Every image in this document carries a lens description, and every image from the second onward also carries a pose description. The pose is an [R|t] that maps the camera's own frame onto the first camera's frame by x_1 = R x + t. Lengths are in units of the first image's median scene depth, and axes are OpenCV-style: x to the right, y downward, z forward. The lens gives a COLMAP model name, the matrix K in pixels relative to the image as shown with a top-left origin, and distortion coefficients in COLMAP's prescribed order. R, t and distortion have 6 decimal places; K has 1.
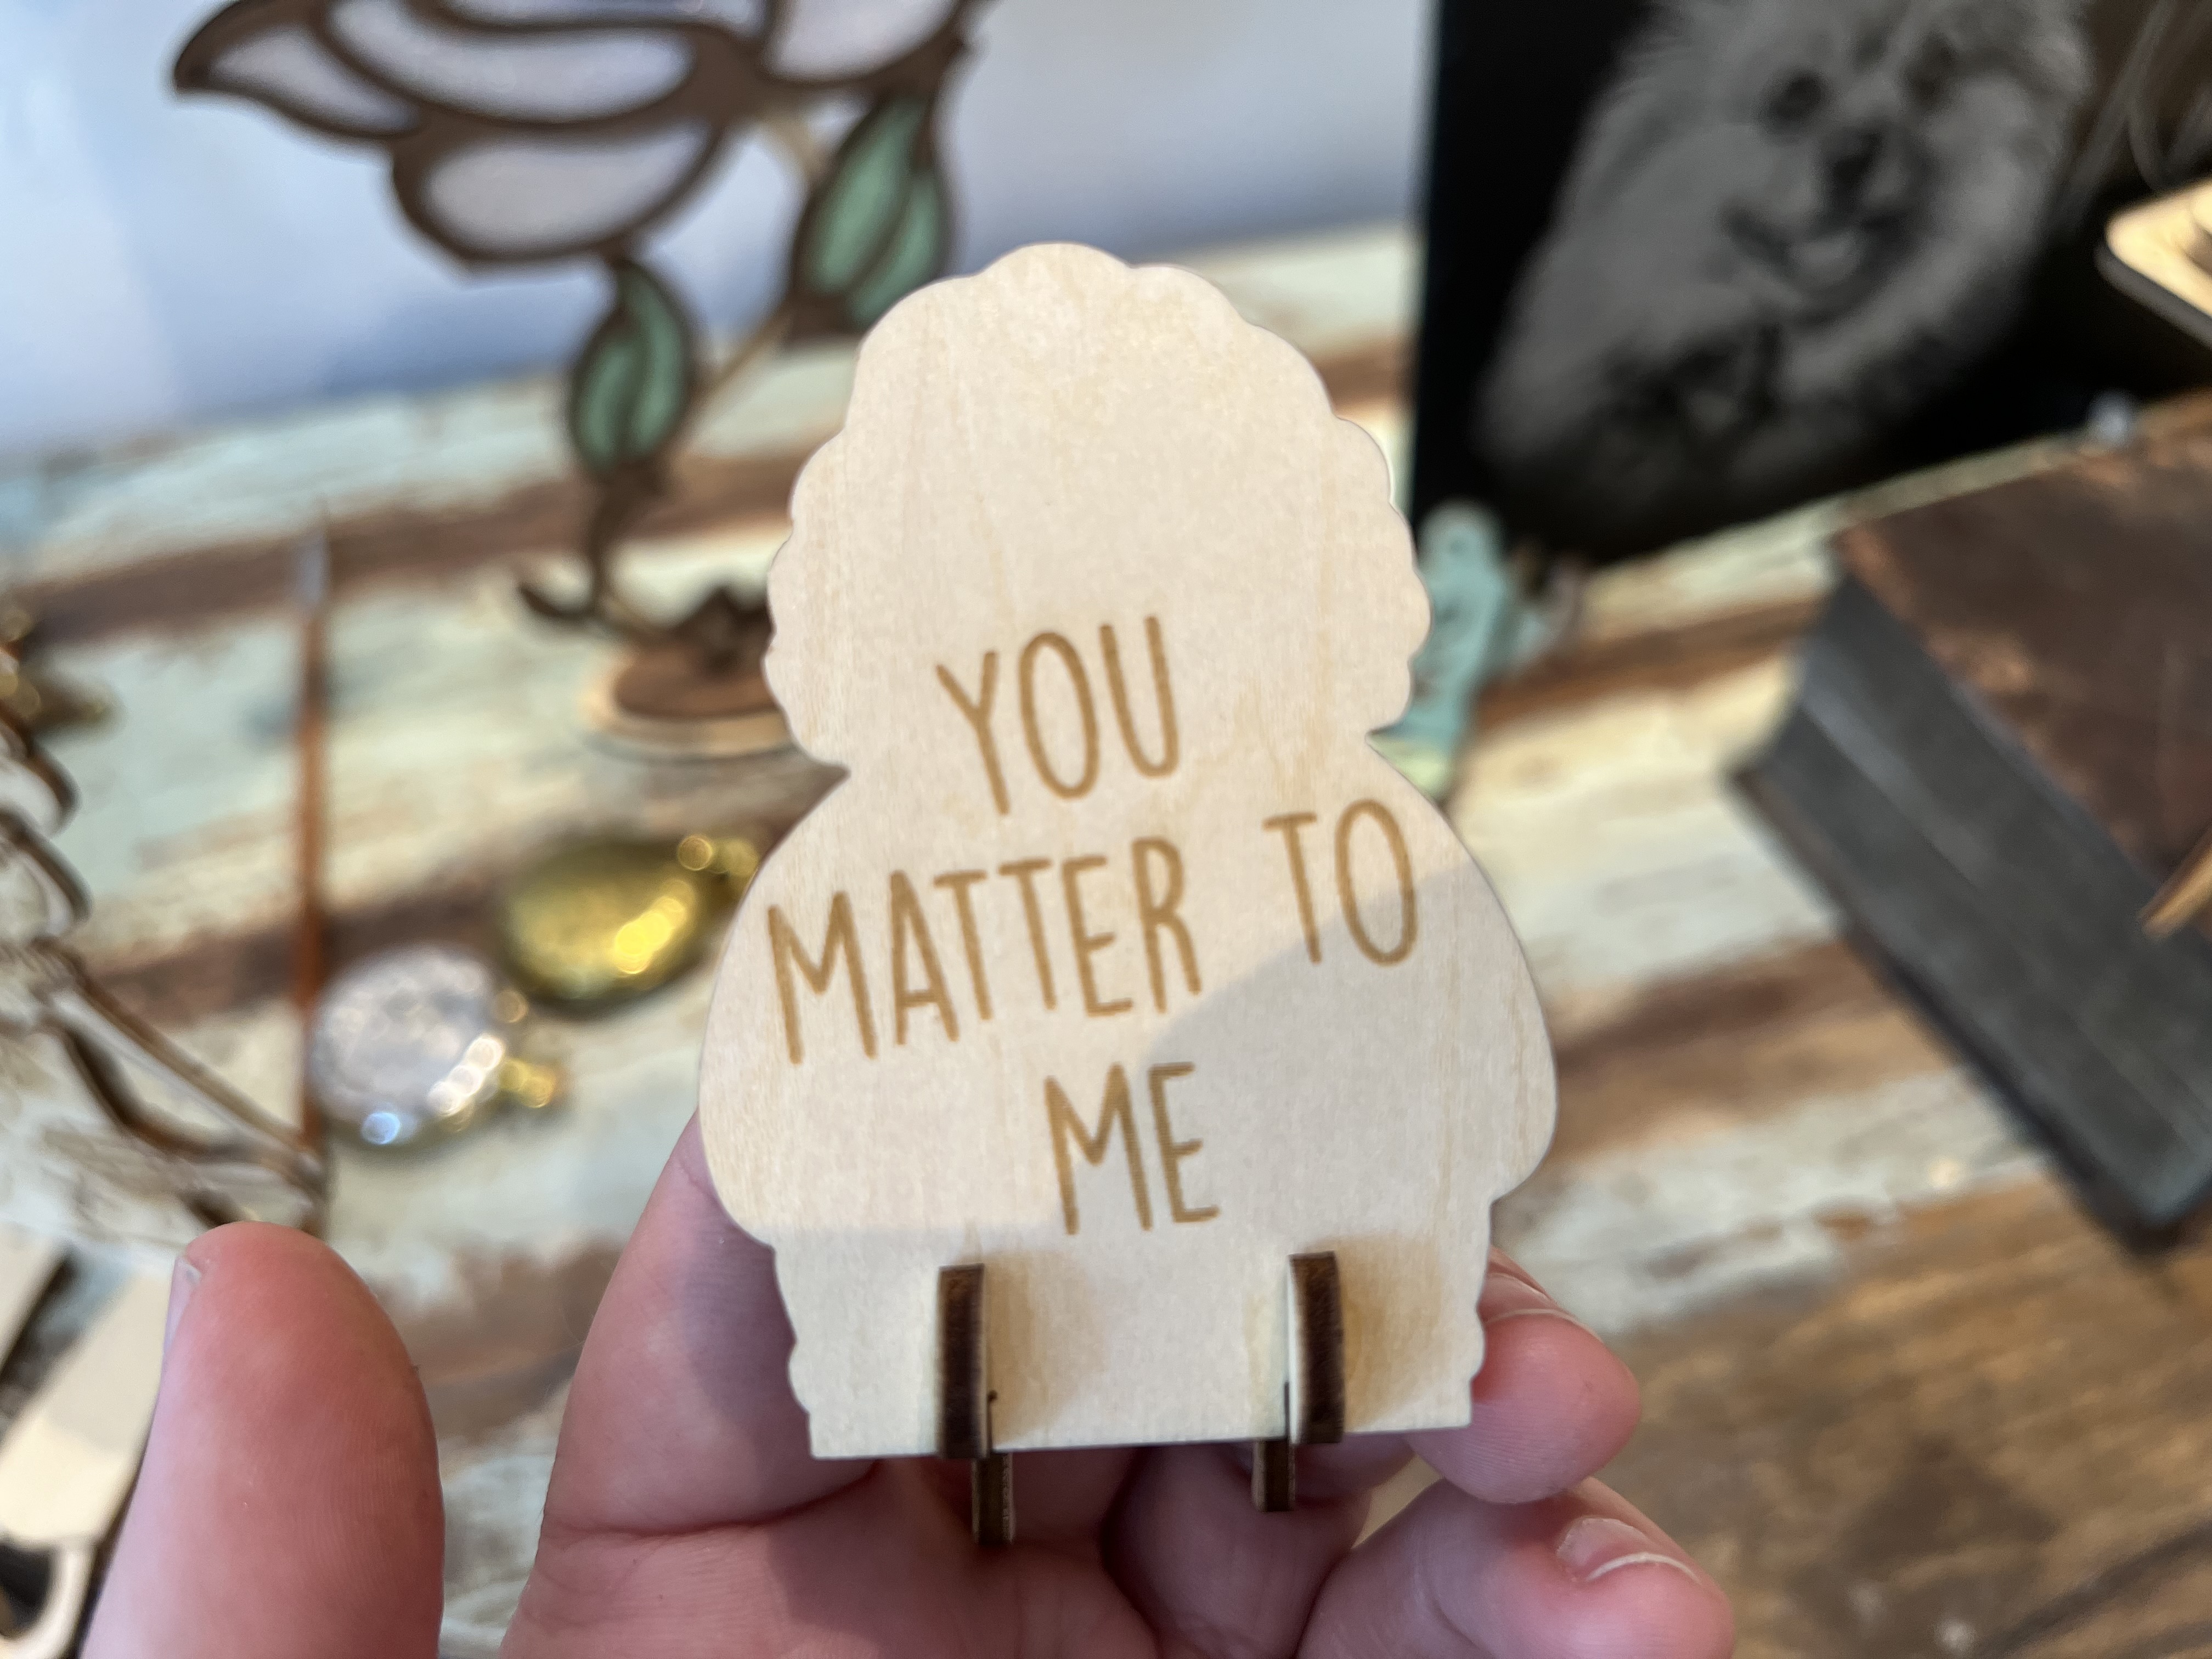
lens RADIAL K [[1720.2, 0, 1107.8], [0, 1720.2, 831.6], [0, 0, 1]] dist [-0.034279, -0.008347]
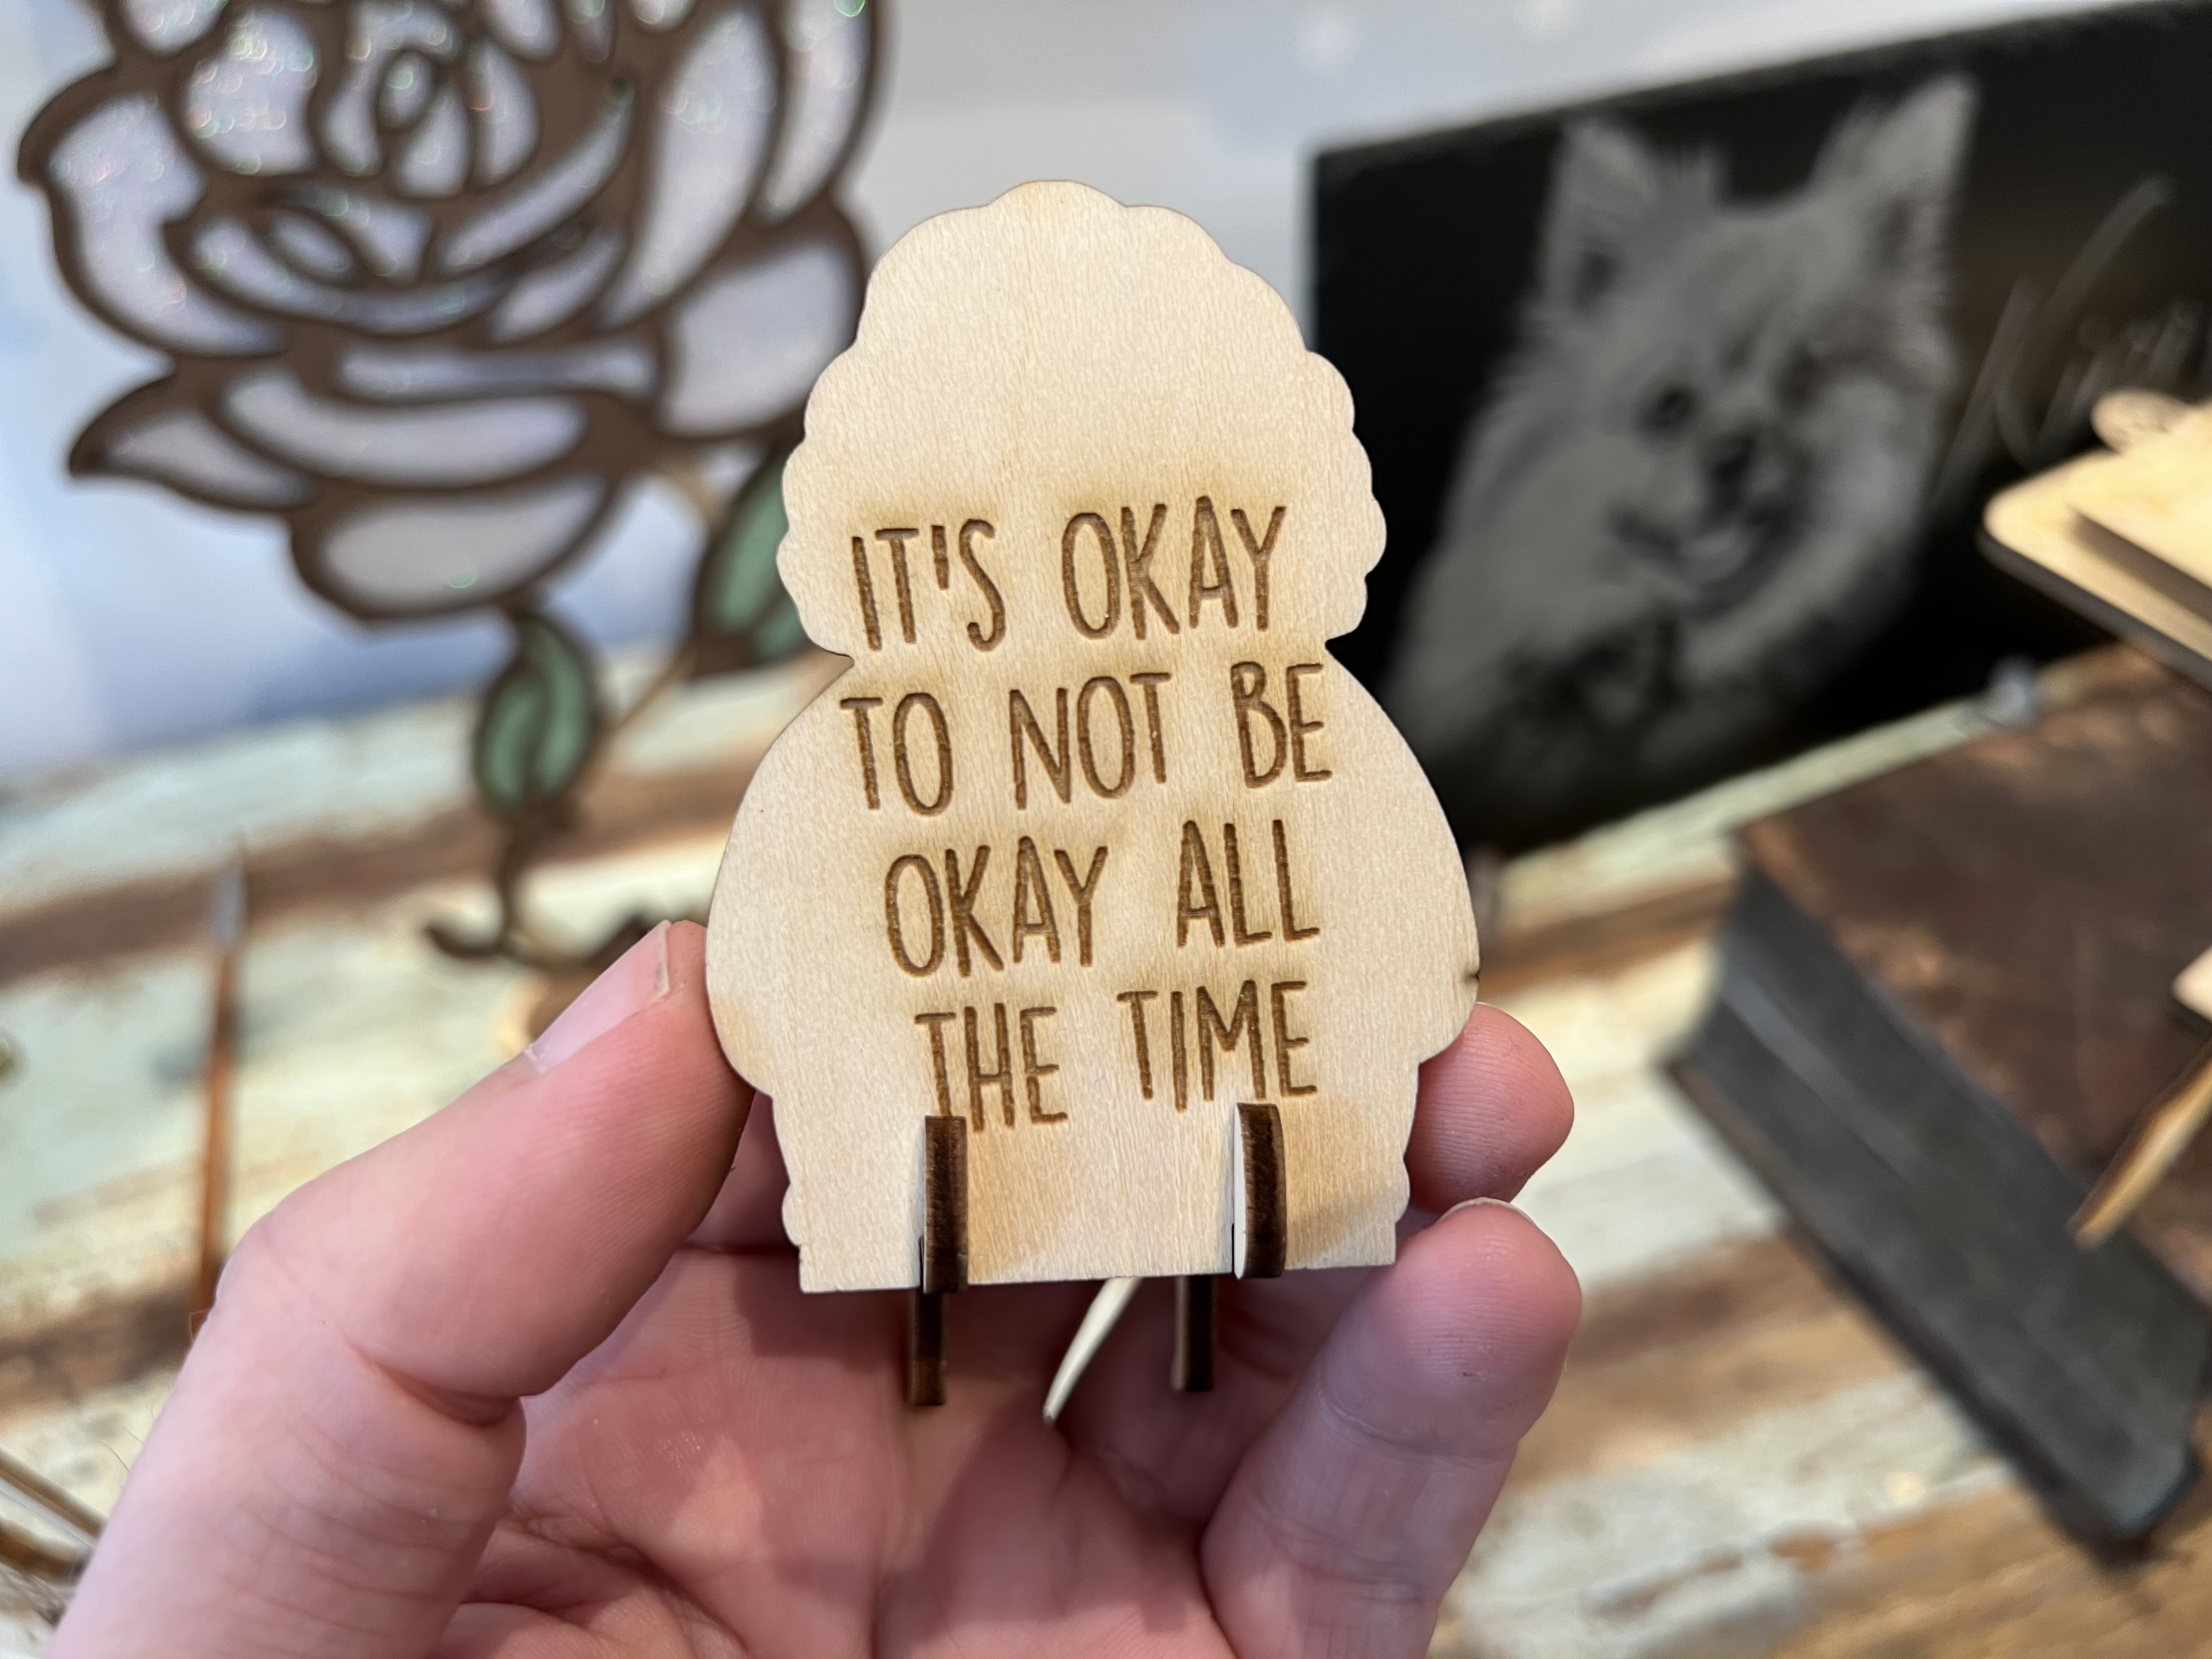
lens RADIAL K [[1720.2, 0, 1109.4], [0, 1720.2, 838.5], [0, 0, 1]] dist [-0.034279, -0.008347]
pose [[0.999120, -0.038611, 0.016401, 0.038529], [0.040412, 0.990783, -0.129293, -0.052256], [-0.011258, 0.129842, 0.991471, 0.008350]]
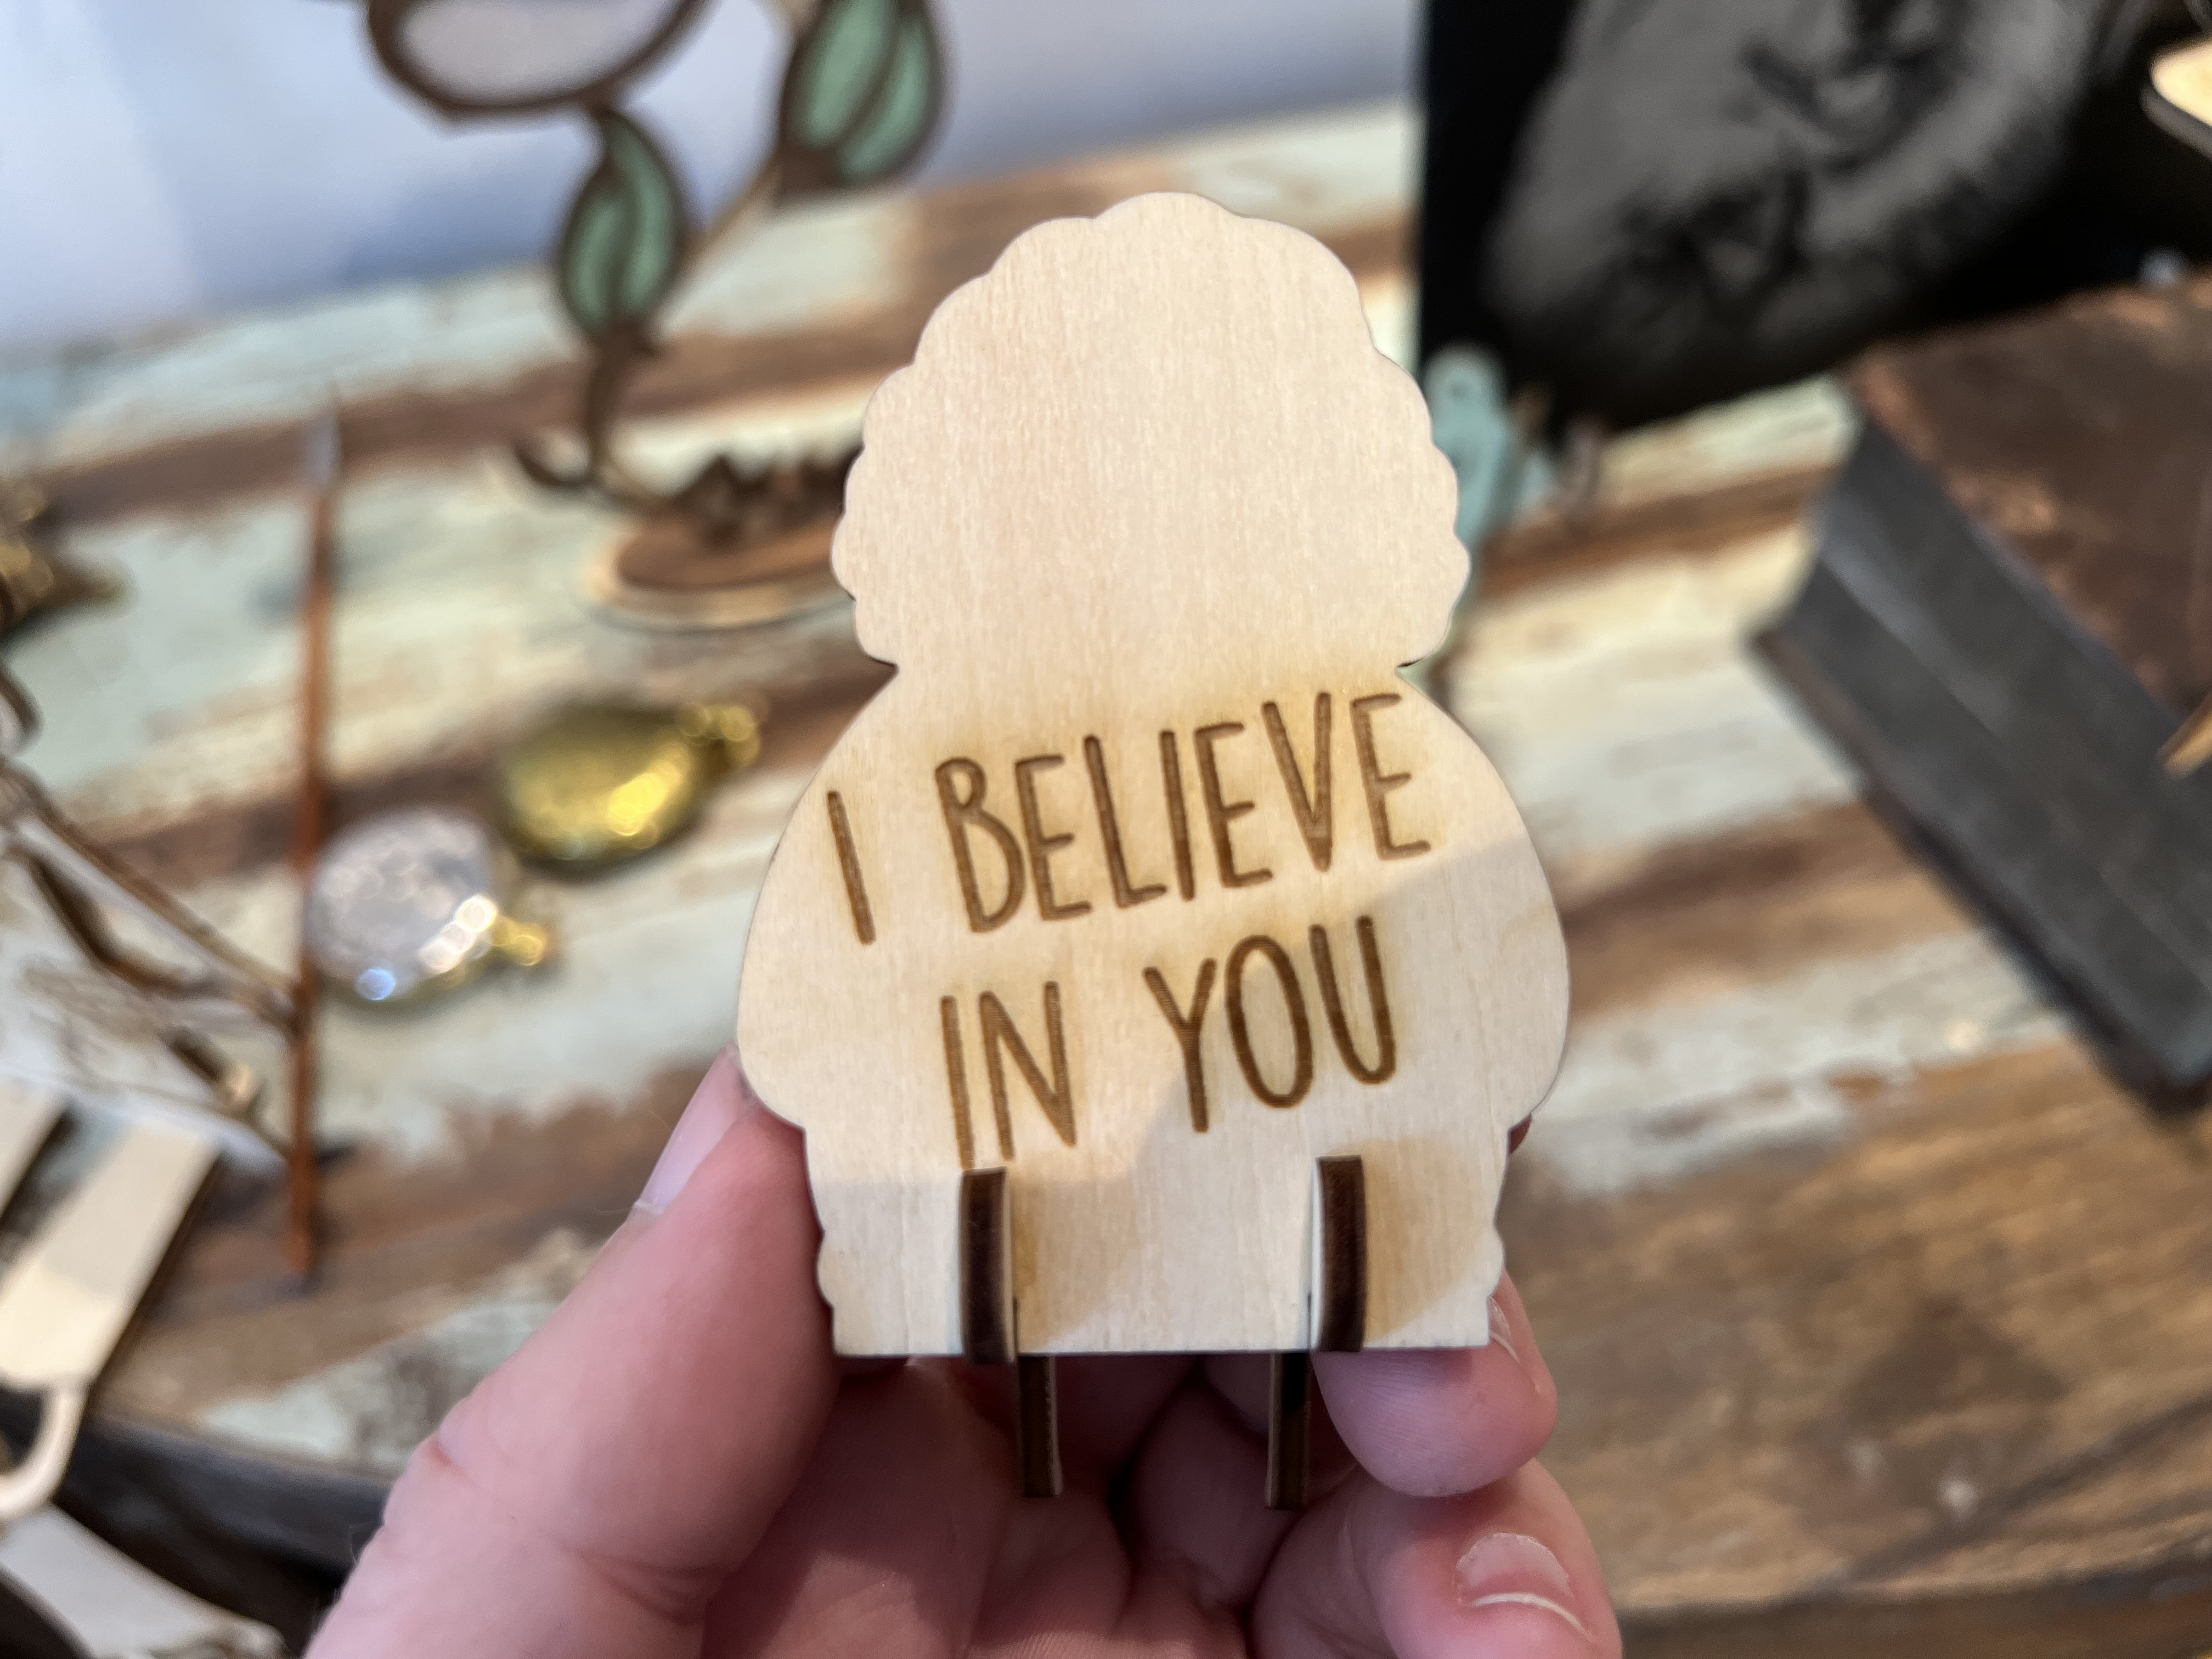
lens RADIAL K [[1720.2, 0, 1113.2], [0, 1720.2, 825.0], [0, 0, 1]] dist [-0.034279, -0.008347]
pose [[0.999262, -0.002685, -0.038317, 0.042945], [0.003735, 0.999619, 0.027359, 0.049219], [0.038229, -0.027482, 0.998891, 0.015479]]
